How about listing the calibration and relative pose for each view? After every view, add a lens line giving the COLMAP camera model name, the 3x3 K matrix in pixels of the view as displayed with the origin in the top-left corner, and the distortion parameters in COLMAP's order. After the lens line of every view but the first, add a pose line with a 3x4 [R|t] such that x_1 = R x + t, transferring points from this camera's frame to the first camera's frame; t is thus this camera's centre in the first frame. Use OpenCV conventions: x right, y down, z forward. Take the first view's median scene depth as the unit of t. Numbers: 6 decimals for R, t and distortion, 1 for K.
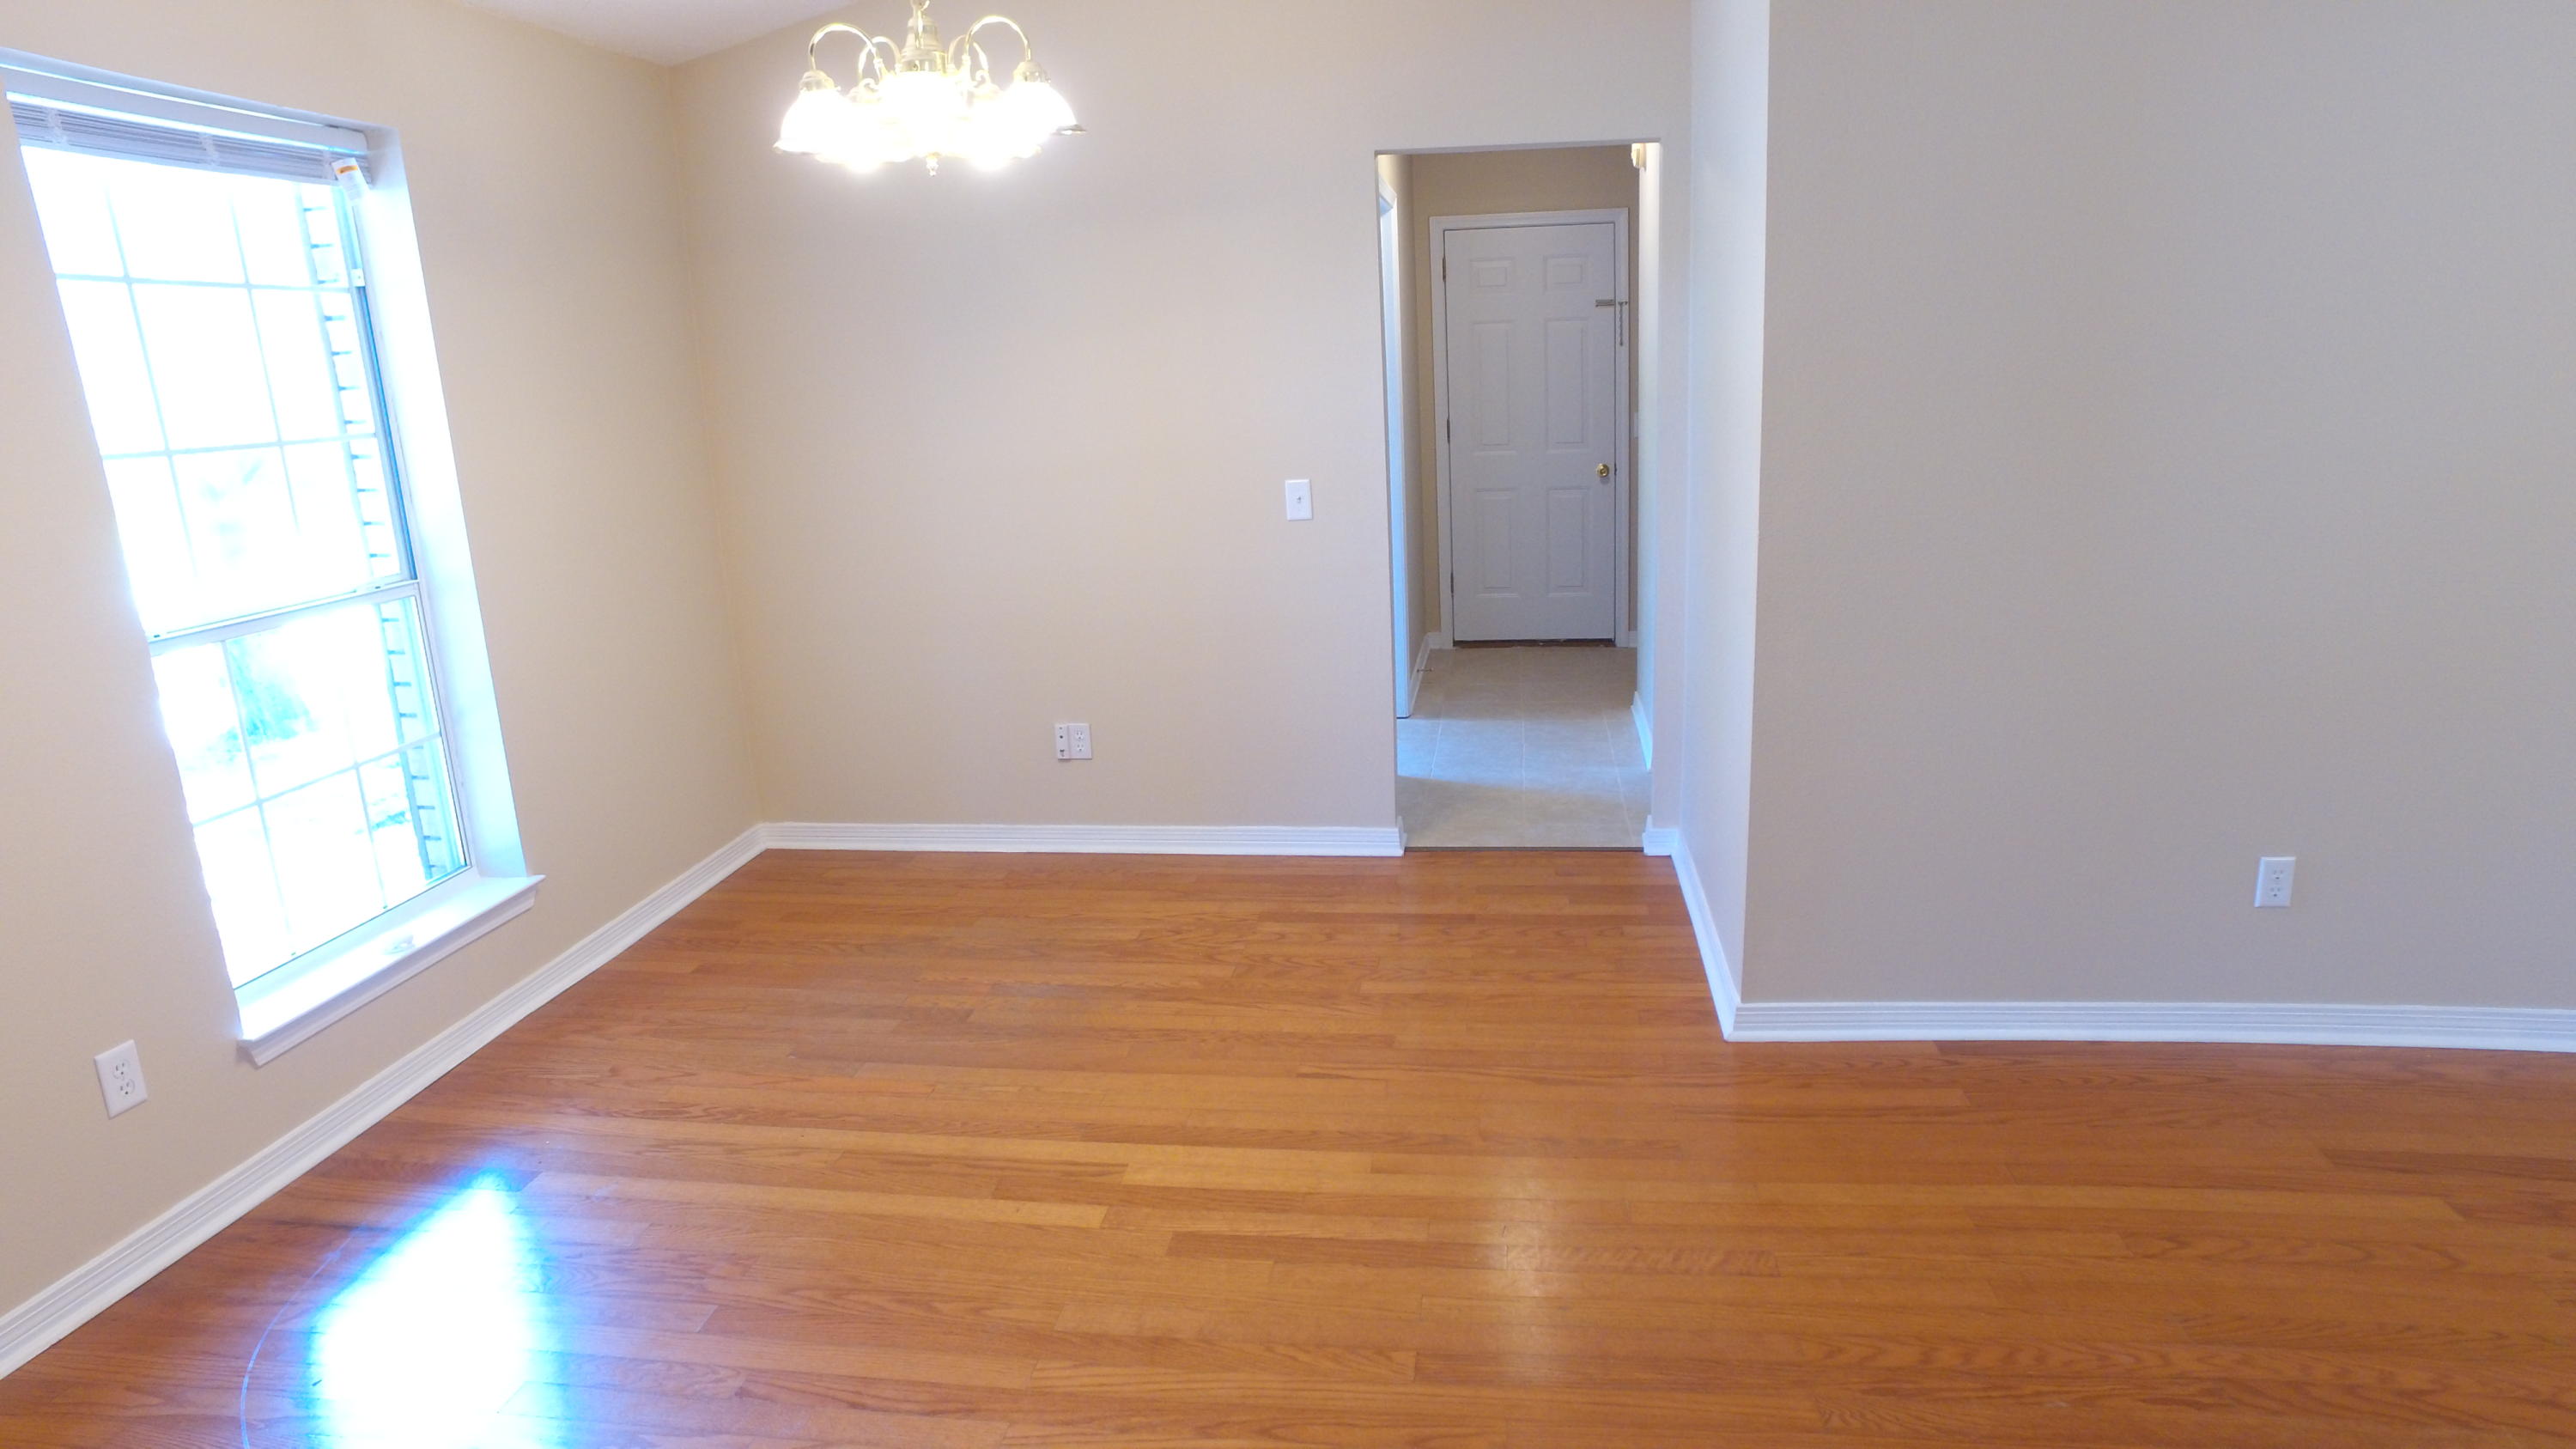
lens RADIAL K [[1500.9, 0, 1286.1], [0, 1500.9, 731.1], [0, 0, 1]] dist [-0.120047, 0.091274]
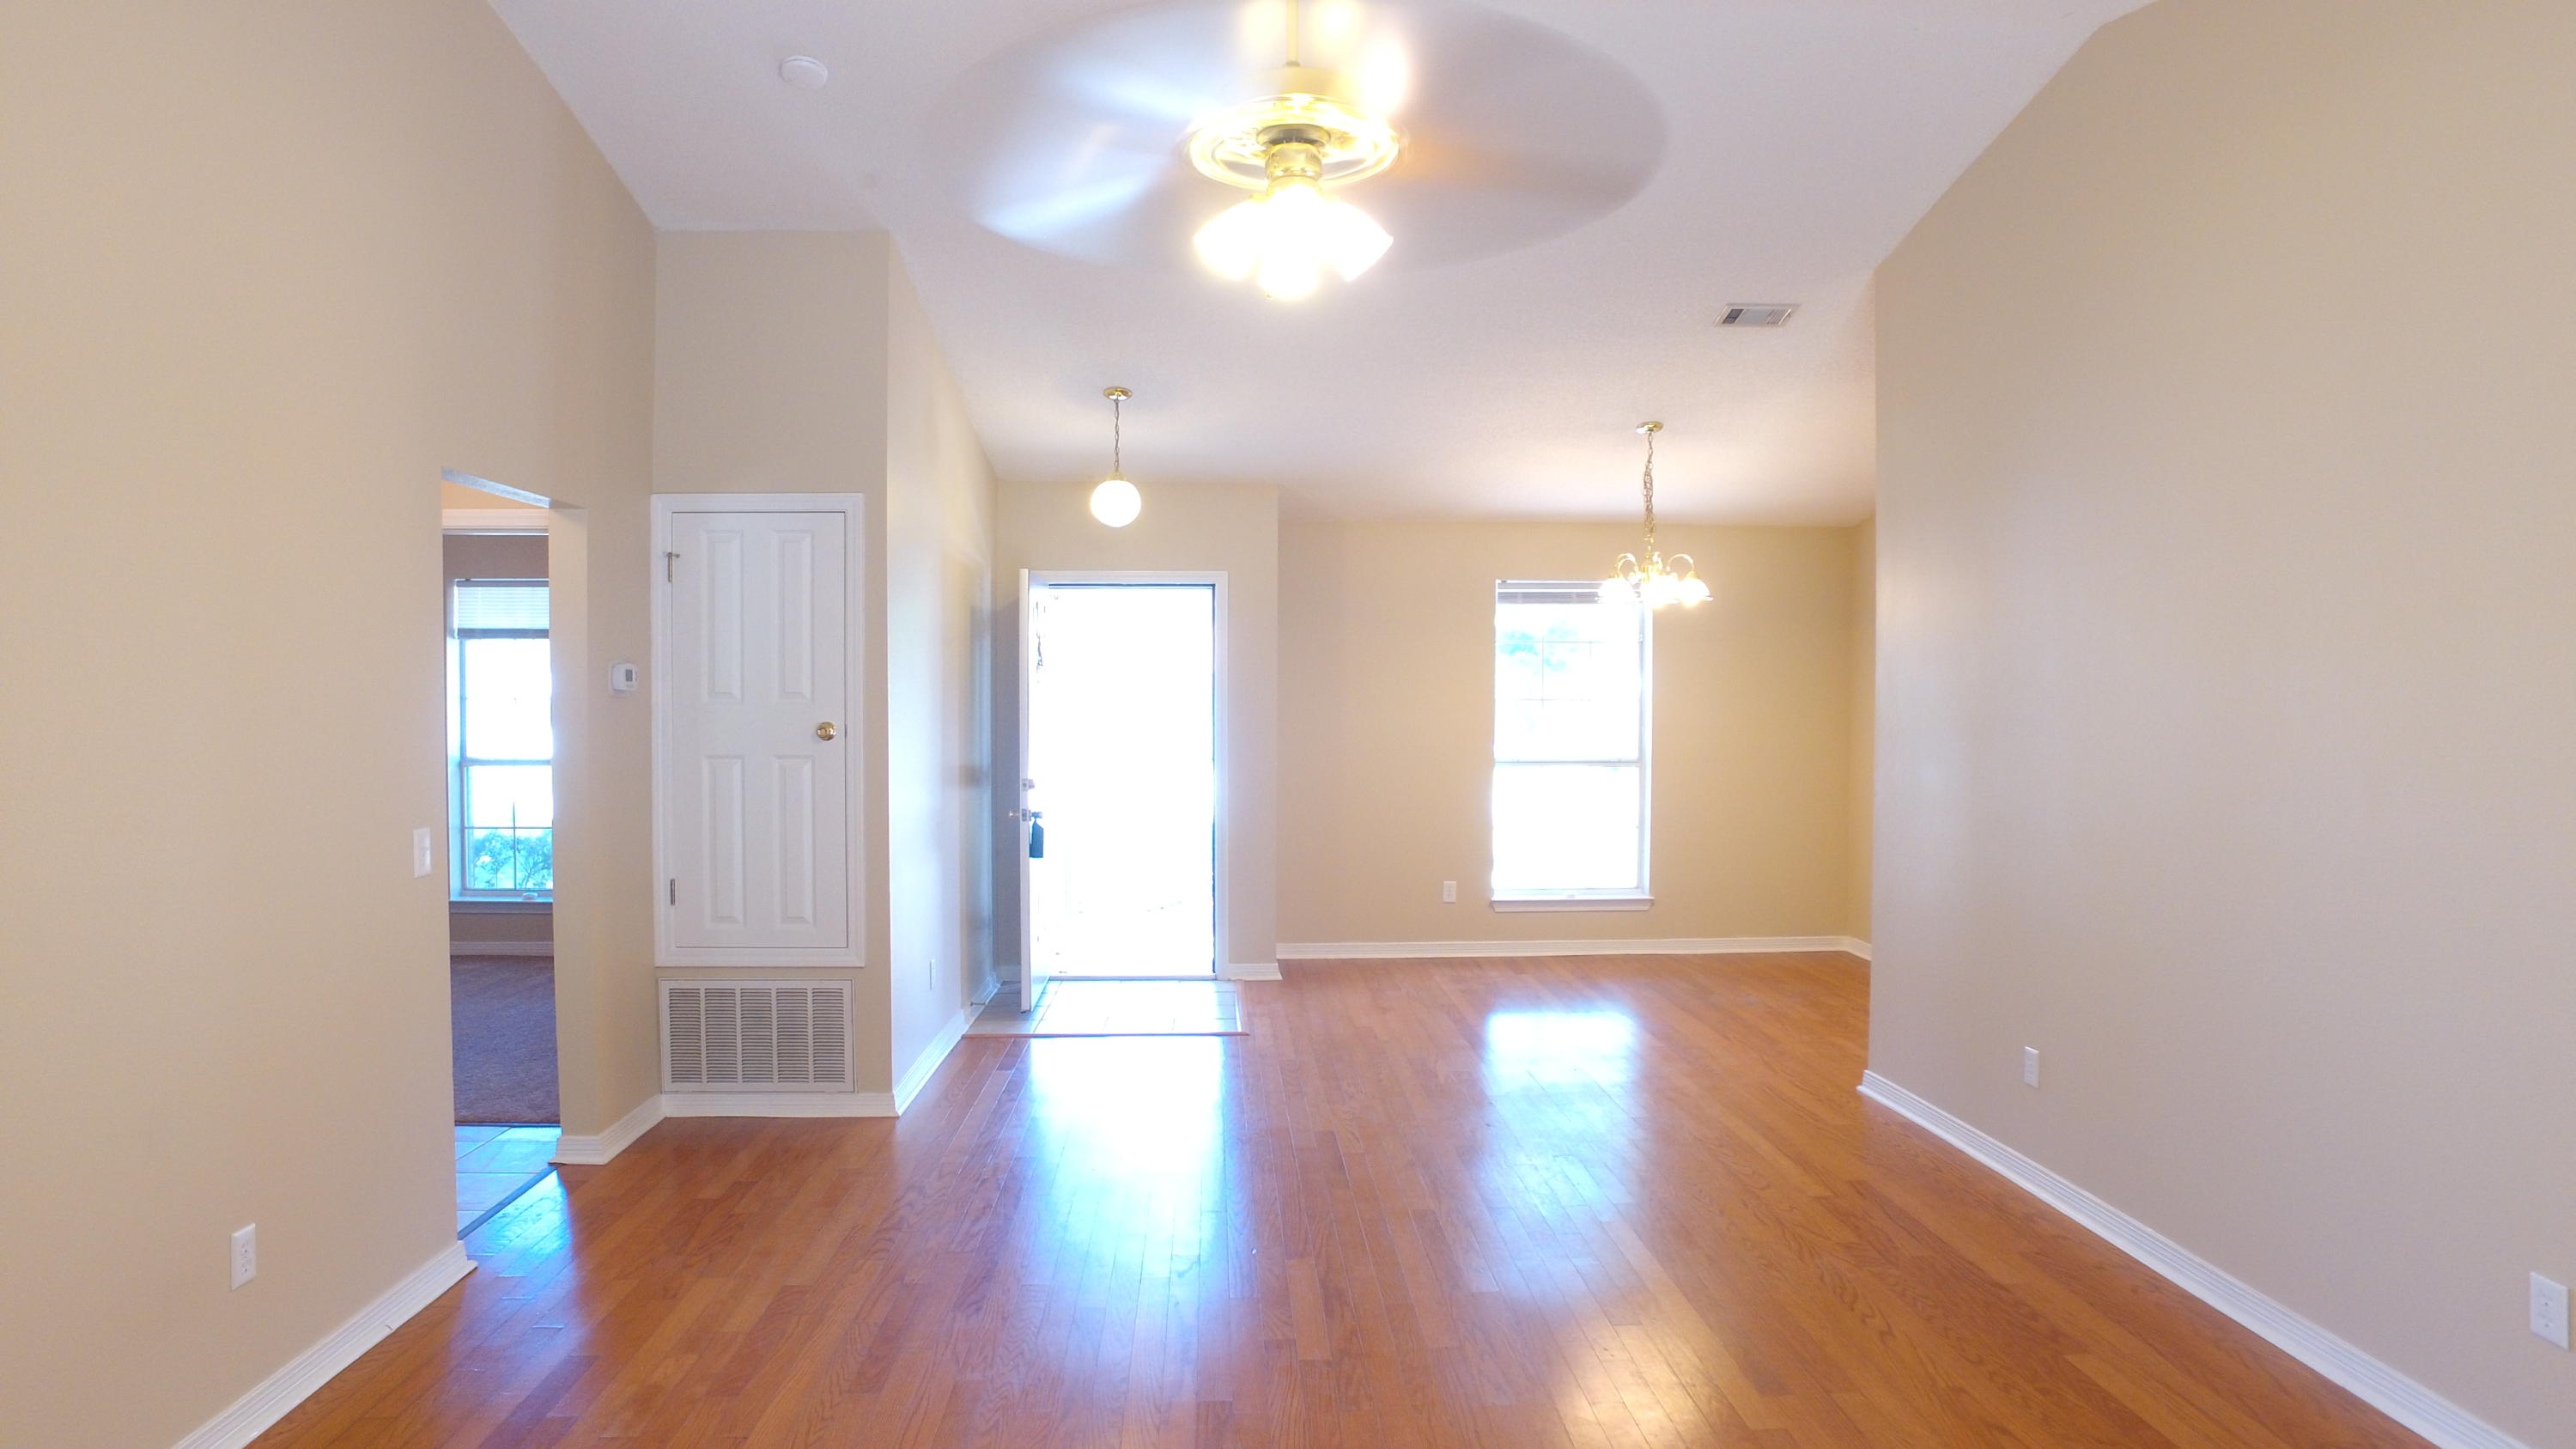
lens RADIAL K [[1500.9, 0, 1286.1], [0, 1500.9, 731.1], [0, 0, 1]] dist [-0.120047, 0.091274]
pose [[0.183021, 0.066931, -0.980828, 1.800846], [-0.256134, 0.966471, 0.018157, -0.049801], [0.949157, 0.247901, 0.194028, -0.049466]]
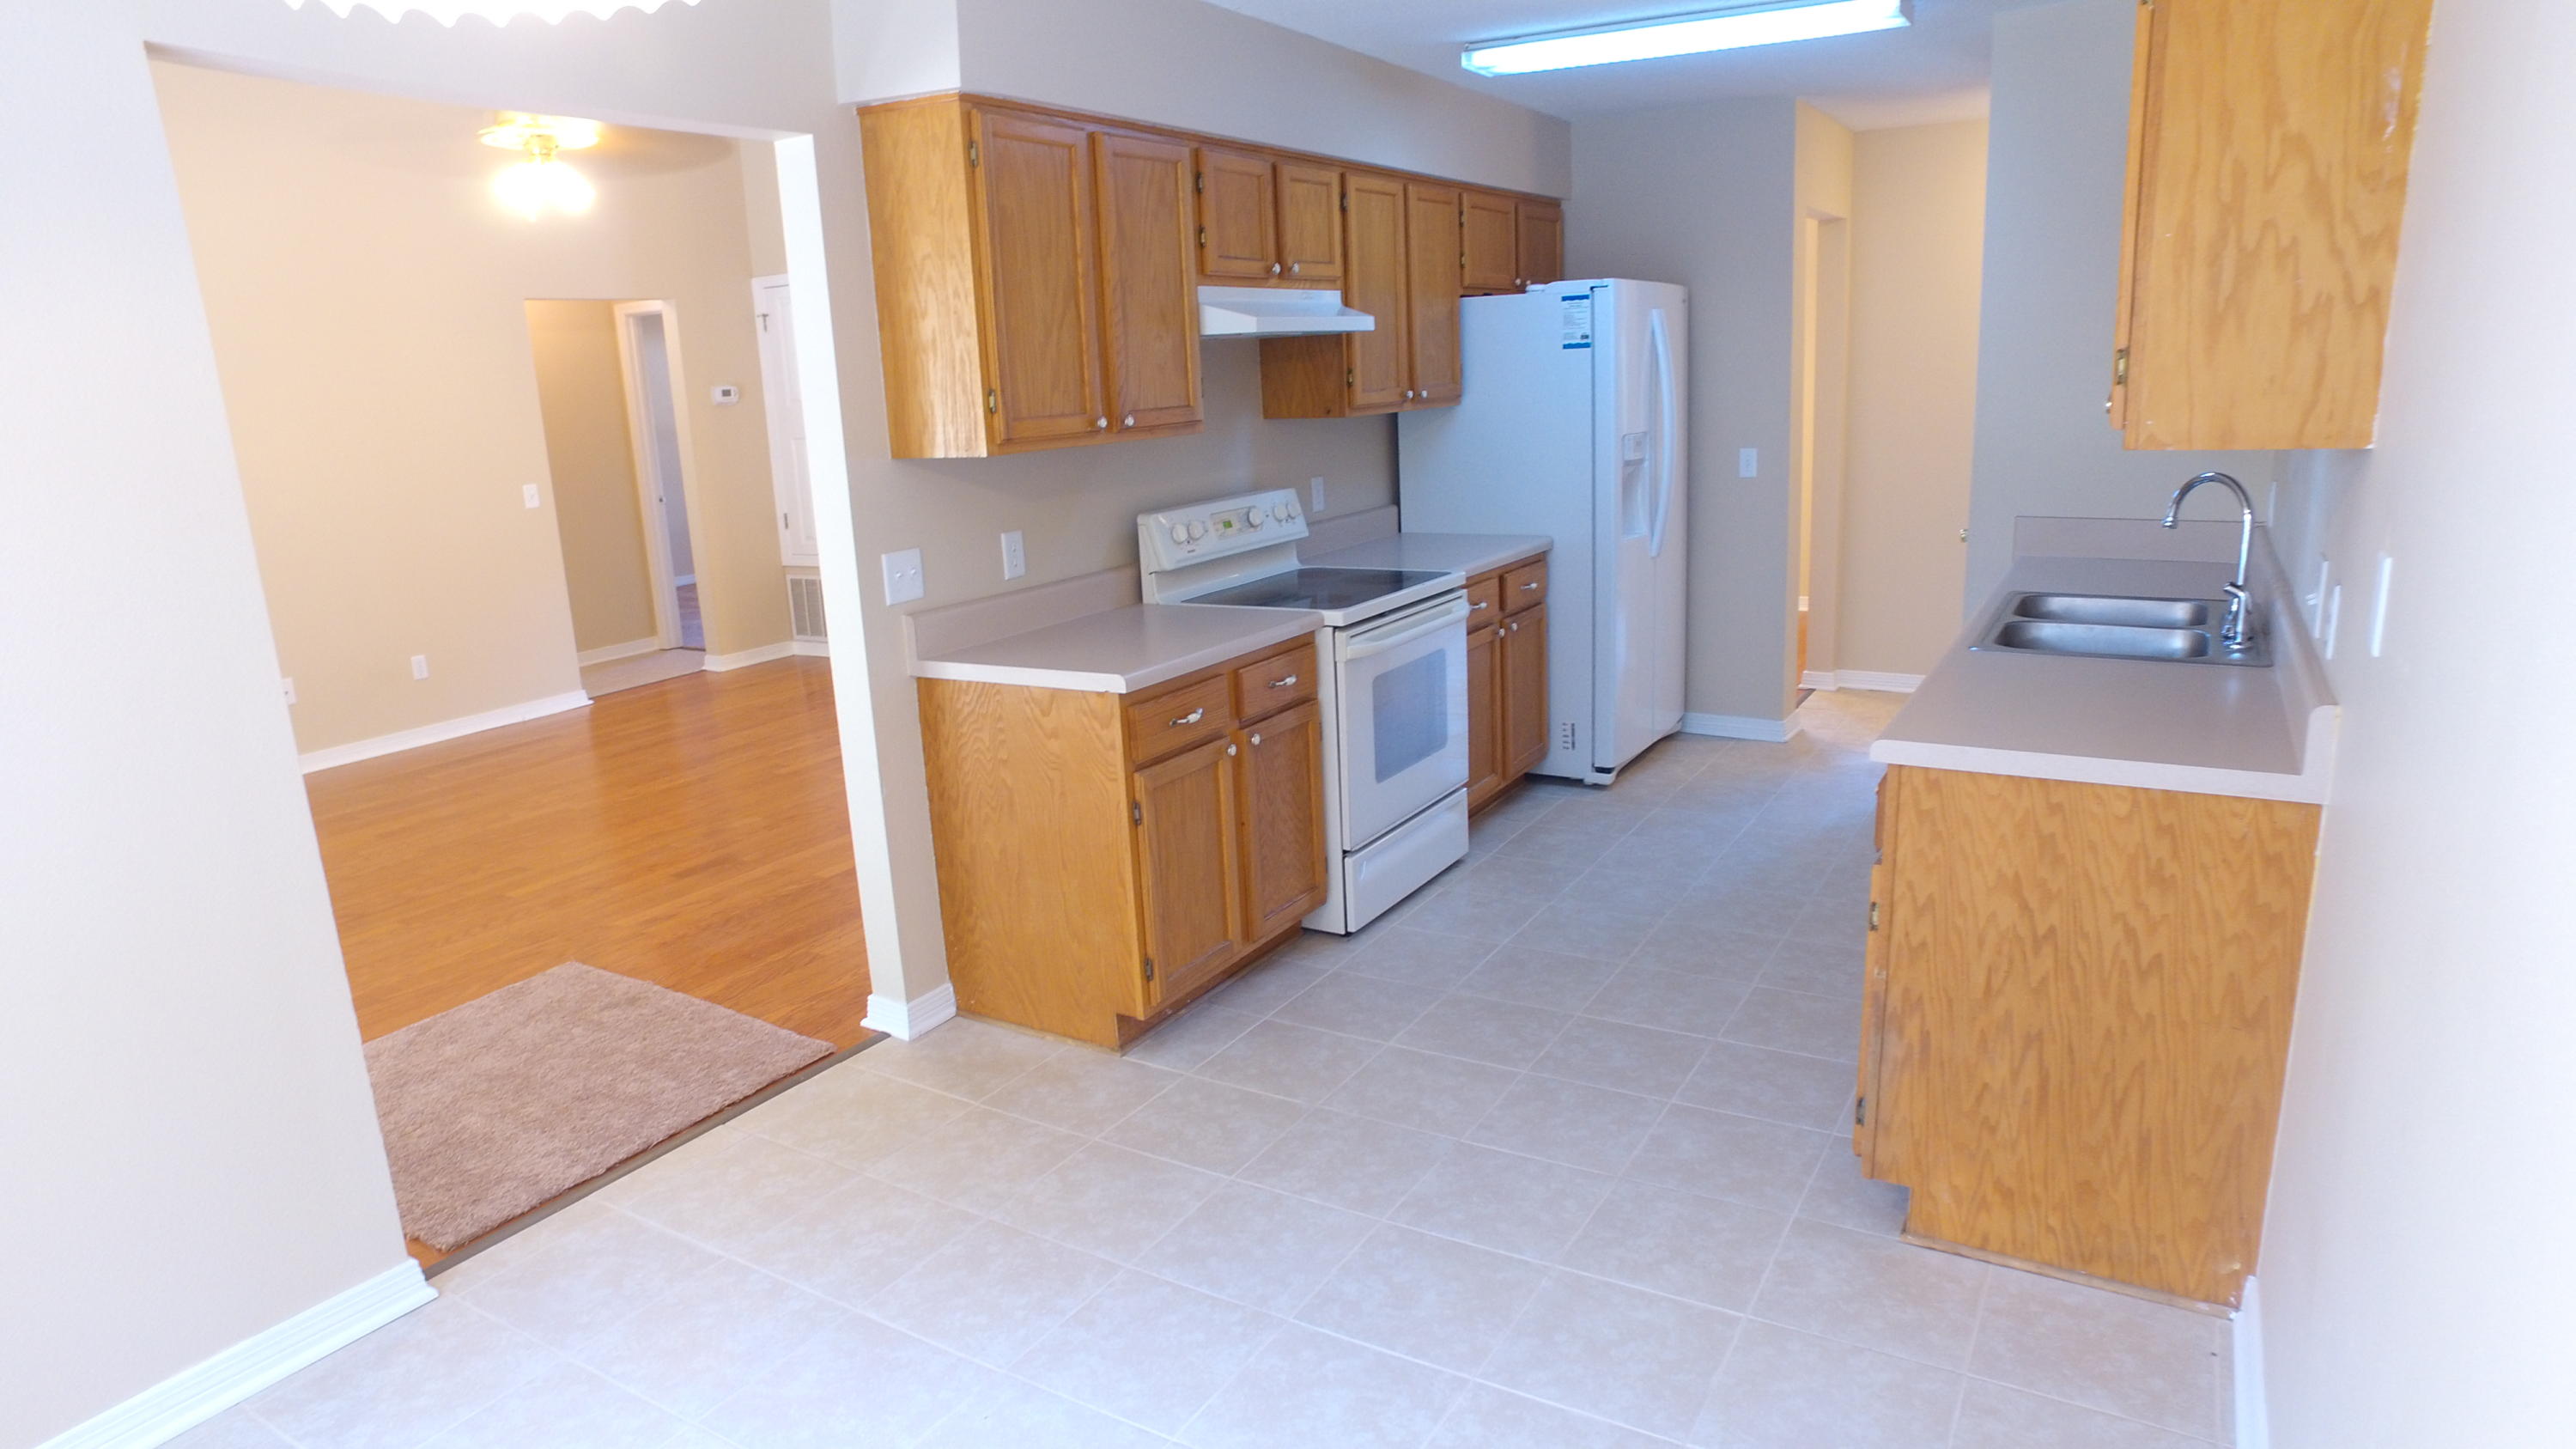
lens RADIAL K [[1500.9, 0, 1286.1], [0, 1500.9, 731.1], [0, 0, 1]] dist [-0.120047, 0.091274]
pose [[-0.392953, 0.276805, -0.876908, 2.219753], [-0.172130, 0.914620, 0.365843, -0.464099], [0.903305, 0.294701, -0.311756, 1.415430]]
